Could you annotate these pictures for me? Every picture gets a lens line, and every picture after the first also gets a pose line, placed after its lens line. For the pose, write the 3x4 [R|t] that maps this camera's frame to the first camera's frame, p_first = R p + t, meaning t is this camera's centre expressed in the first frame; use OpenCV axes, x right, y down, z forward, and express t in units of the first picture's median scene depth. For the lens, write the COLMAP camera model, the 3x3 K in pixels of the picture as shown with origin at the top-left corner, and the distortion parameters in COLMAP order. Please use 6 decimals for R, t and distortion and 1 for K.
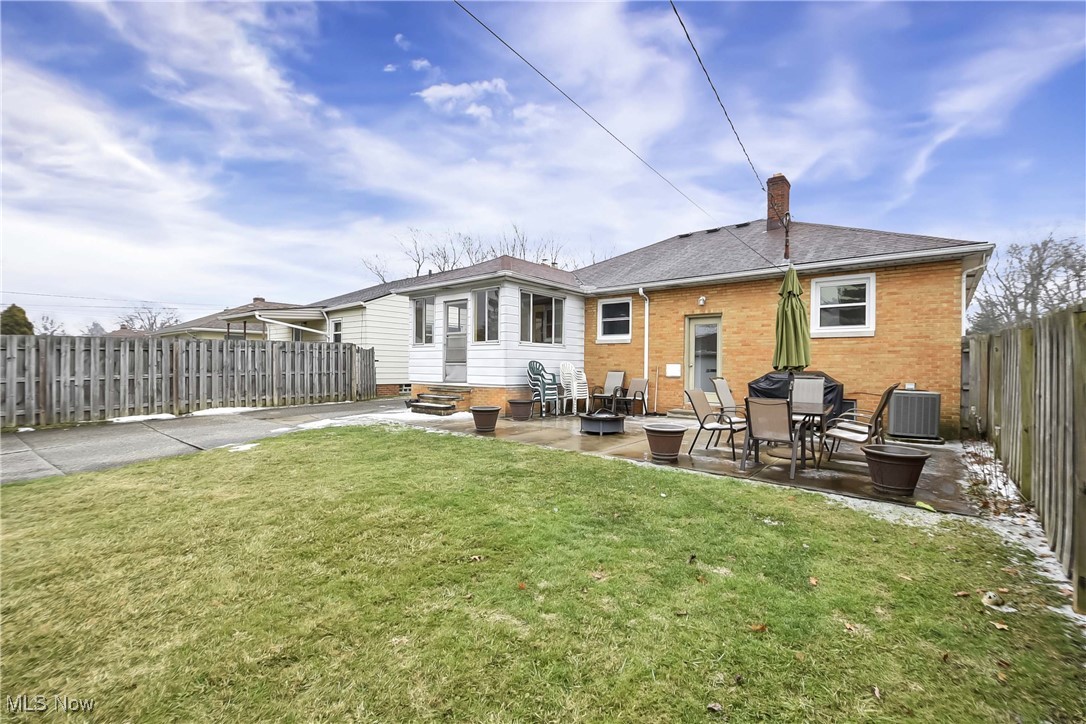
lens RADIAL K [[469.5, 0, 544.7], [0, 469.5, 369.4], [0, 0, 1]] dist [0.013117, -0.022167]
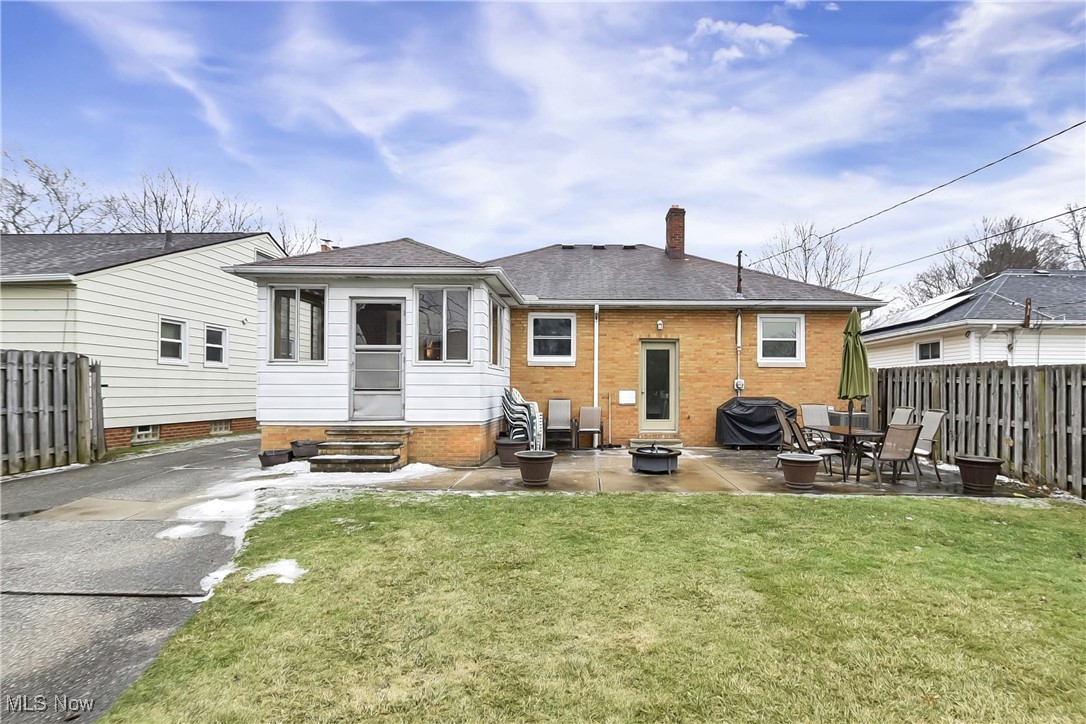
lens RADIAL K [[551.9, 0, 593.5], [0, 551.9, 390.0], [0, 0, 1]] dist [-0.003980, -0.001683]
pose [[0.764327, -0.006978, 0.644791, -0.469169], [0.007380, 0.999971, 0.002074, -0.015076], [-0.644786, 0.003173, 0.764356, 0.208970]]
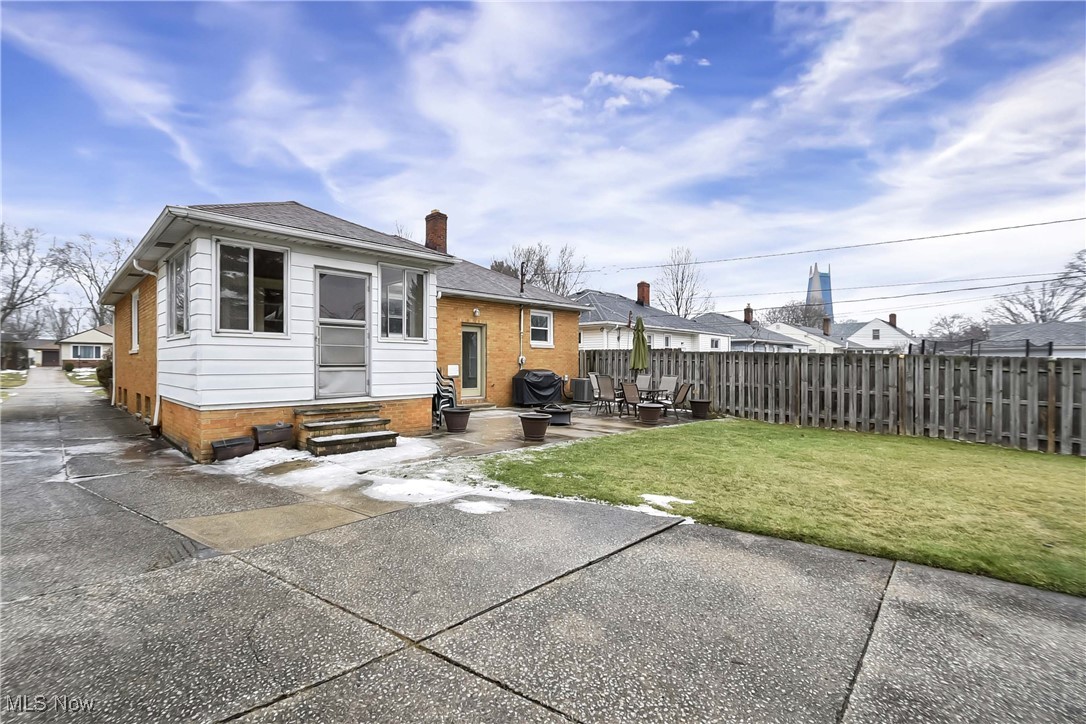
lens RADIAL K [[487.3, 0, 523.5], [0, 487.3, 367.7], [0, 0, 1]] dist [0.000599, -0.024492]
pose [[0.109367, -0.018400, 0.993831, -0.841082], [0.004474, 0.999828, 0.018019, -0.024508], [-0.993991, 0.002476, 0.109431, 0.695971]]
